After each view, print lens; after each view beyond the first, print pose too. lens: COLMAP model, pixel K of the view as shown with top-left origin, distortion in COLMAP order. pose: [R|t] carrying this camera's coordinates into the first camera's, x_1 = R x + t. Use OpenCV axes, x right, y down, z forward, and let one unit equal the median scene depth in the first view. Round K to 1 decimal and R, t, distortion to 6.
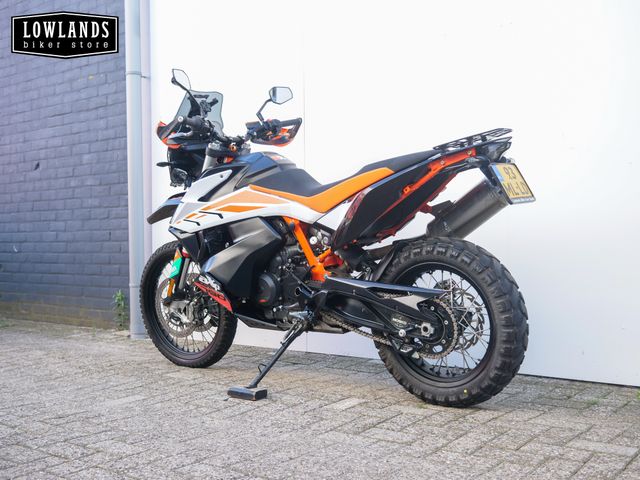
lens RADIAL K [[733.7, 0, 320.0], [0, 733.7, 240.0], [0, 0, 1]] dist [0.000441, 0.045956]
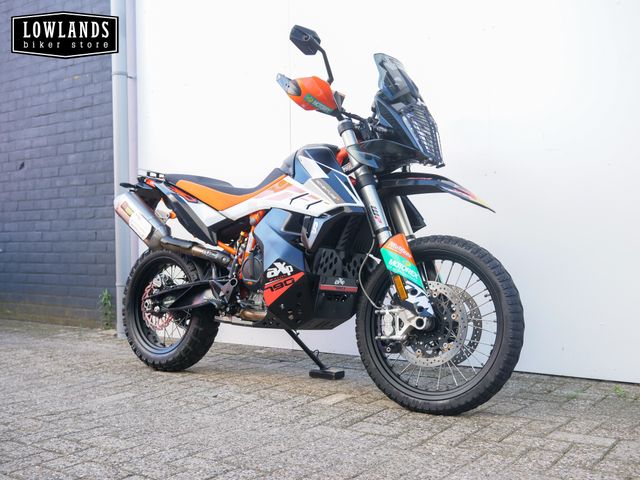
lens RADIAL K [[733.7, 0, 320.0], [0, 733.7, 240.0], [0, 0, 1]] dist [0.000441, 0.045956]
pose [[0.999705, -0.001601, 0.024248, -0.008735], [0.001579, 0.999998, 0.000904, 0.000409], [-0.024249, -0.000866, 0.999706, -0.025550]]
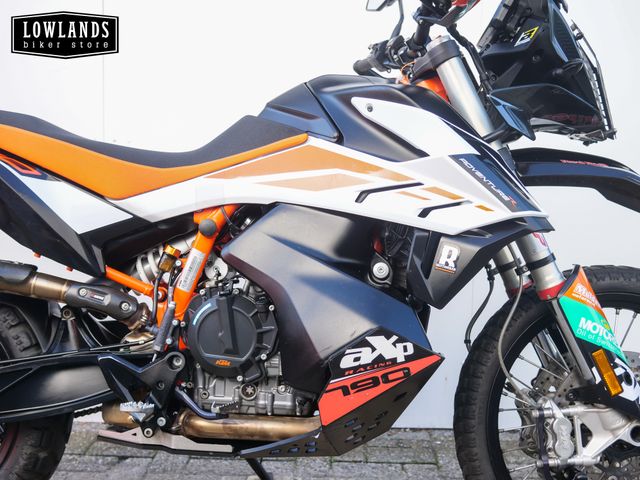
lens RADIAL K [[733.7, 0, 320.0], [0, 733.7, 240.0], [0, 0, 1]] dist [0.000441, 0.045956]
pose [[0.799976, -0.021870, 0.599634, -0.301364], [-0.026862, 0.997028, 0.072202, -0.051813], [-0.599431, -0.073867, 0.797011, 0.562841]]
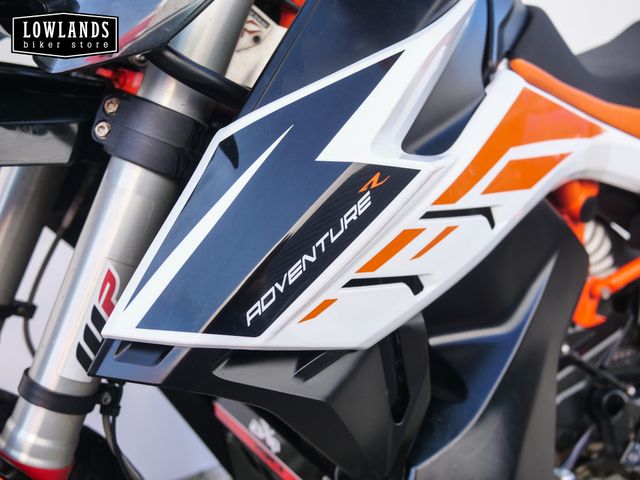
lens RADIAL K [[733.7, 0, 320.0], [0, 733.7, 240.0], [0, 0, 1]] dist [0.000441, 0.045956]
pose [[0.275547, -0.218690, 0.936082, -0.335913], [0.024422, 0.975057, 0.220606, -0.071917], [-0.960977, -0.037926, 0.274015, 0.983138]]
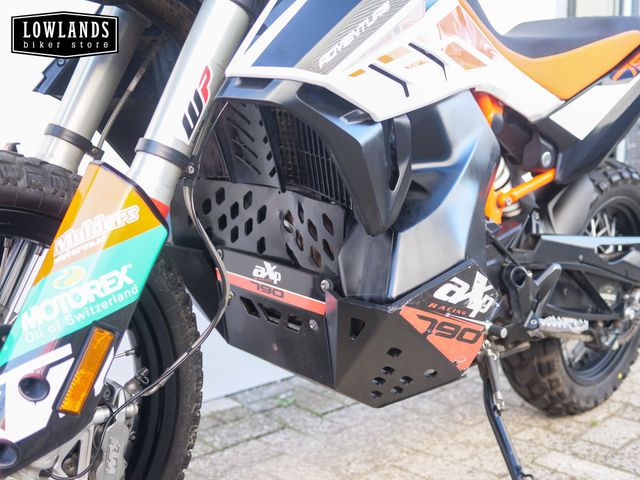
lens RADIAL K [[733.7, 0, 320.0], [0, 733.7, 240.0], [0, 0, 1]] dist [0.000441, 0.045956]
pose [[0.126334, -0.094392, 0.987487, -0.442644], [-0.002786, 0.995425, 0.095507, 0.006968], [-0.991984, -0.014817, 0.125493, 1.005258]]
